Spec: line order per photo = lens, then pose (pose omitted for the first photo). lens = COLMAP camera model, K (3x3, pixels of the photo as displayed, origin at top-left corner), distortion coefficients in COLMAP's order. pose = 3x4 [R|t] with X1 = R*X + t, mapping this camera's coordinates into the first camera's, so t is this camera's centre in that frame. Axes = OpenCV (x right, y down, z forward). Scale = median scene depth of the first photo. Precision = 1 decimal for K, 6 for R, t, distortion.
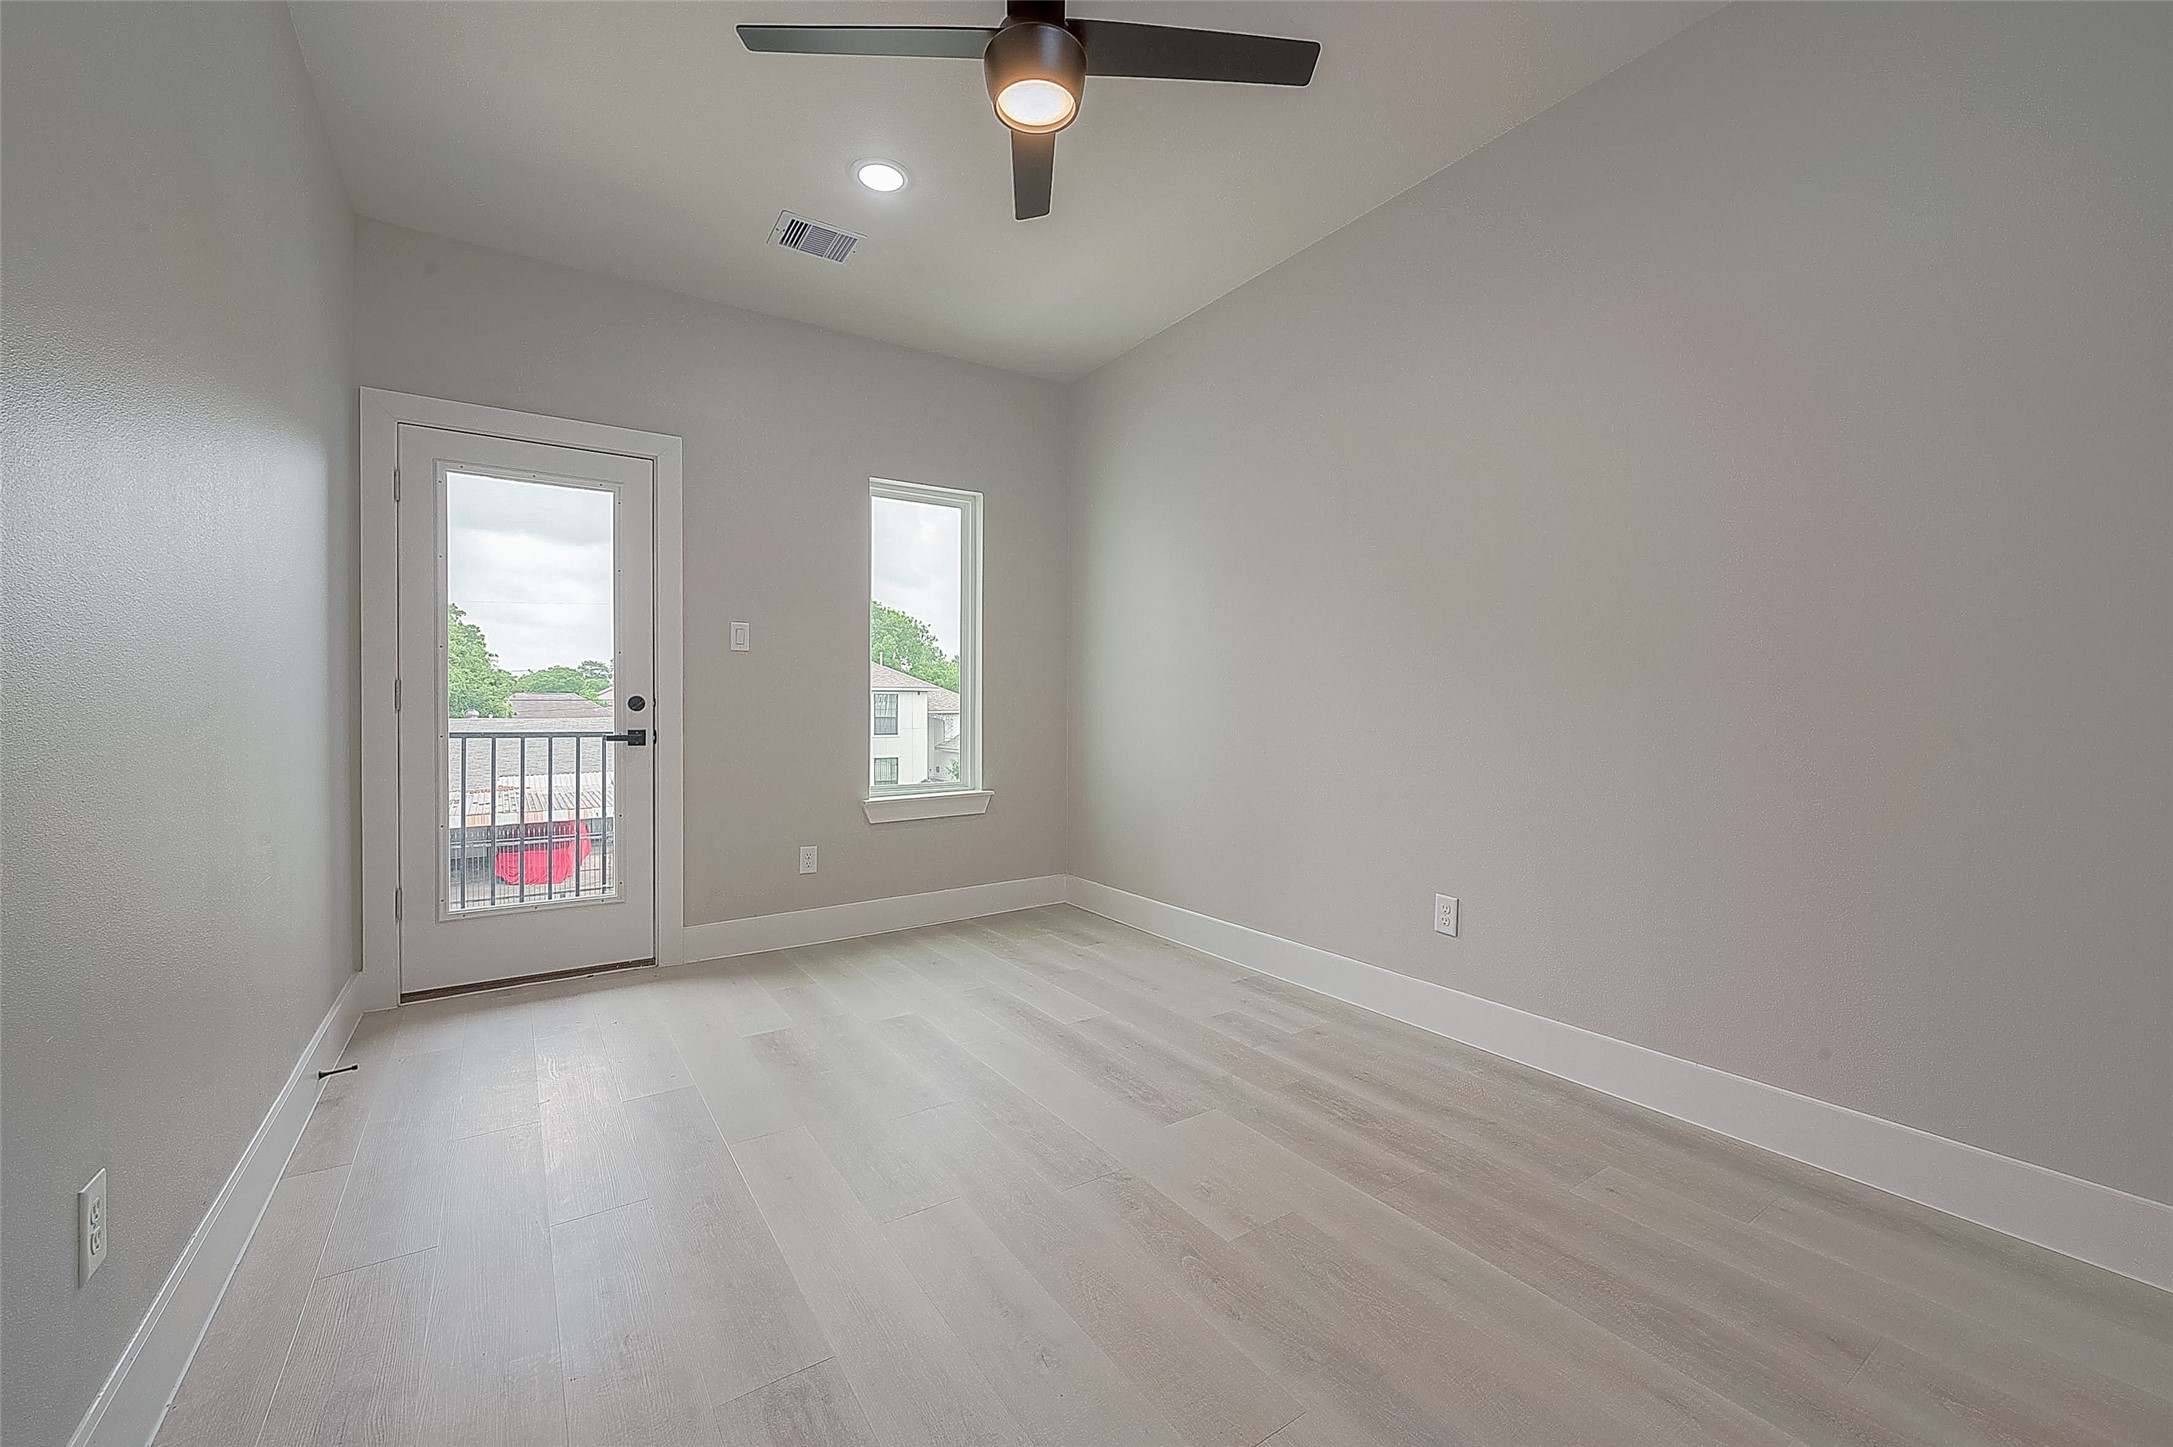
lens RADIAL K [[845.4, 0, 1086.5], [0, 845.4, 723.5], [0, 0, 1]] dist [-0.000025, -0.000003]
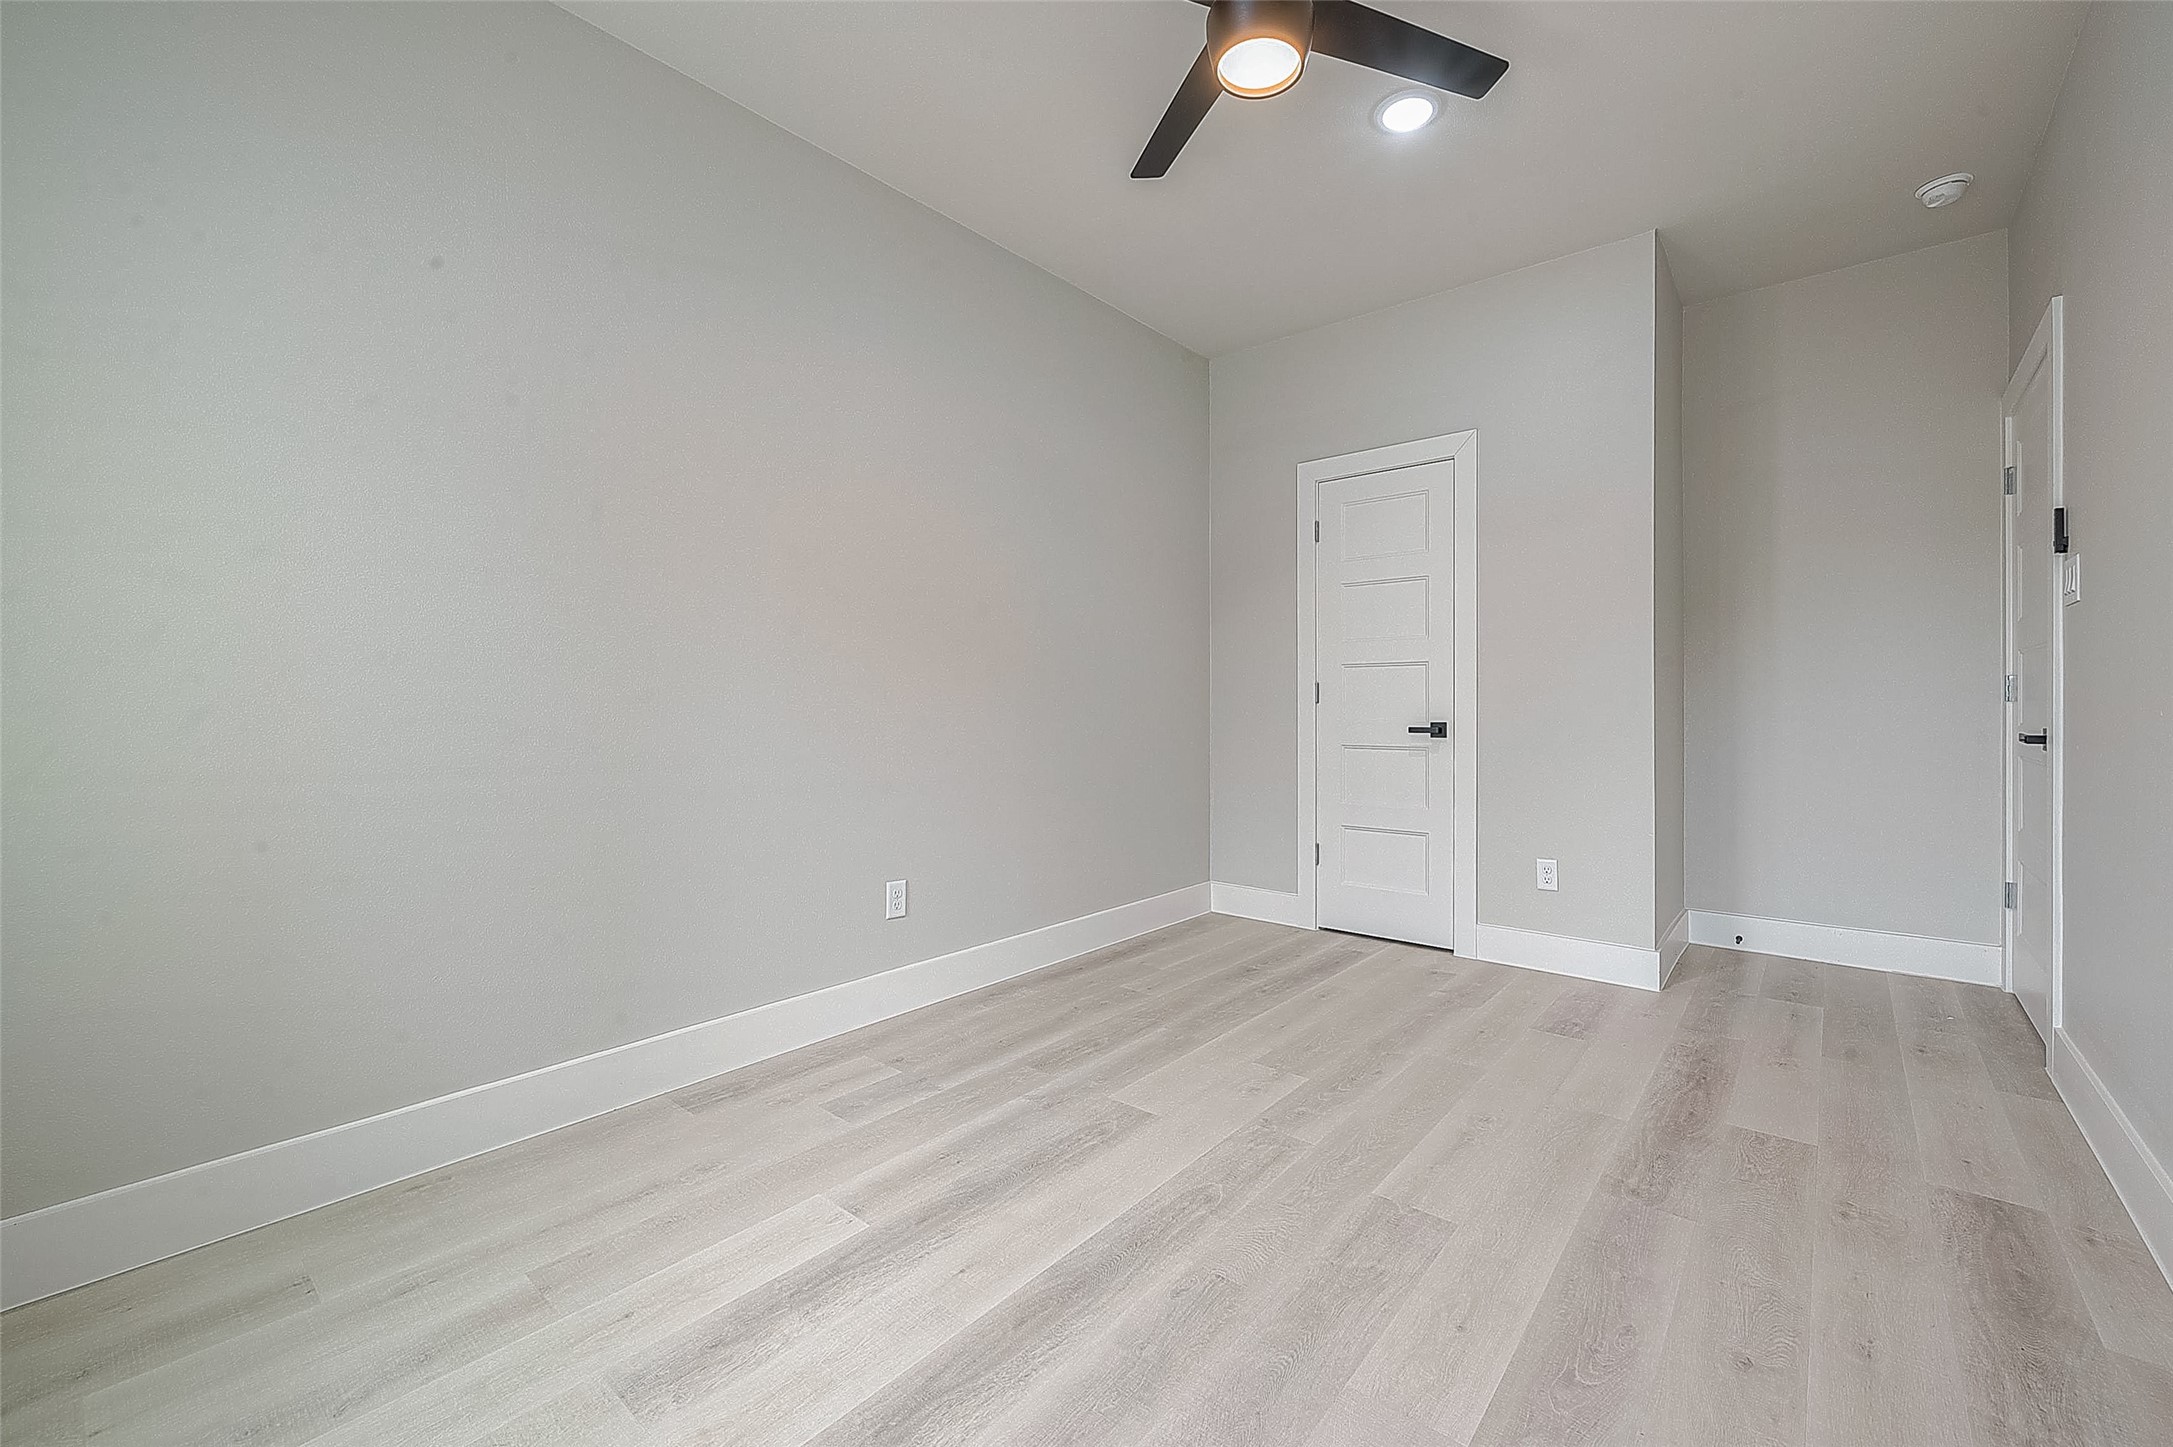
lens RADIAL K [[894.2, 0, 1086.5], [0, 894.2, 723.5], [0, 0, 1]] dist [0.000146, -0.000010]
pose [[-0.274161, -0.015362, 0.961561, -0.802914], [0.020833, 0.999543, 0.021908, -0.014335], [-0.961458, 0.026039, -0.273716, 1.216012]]
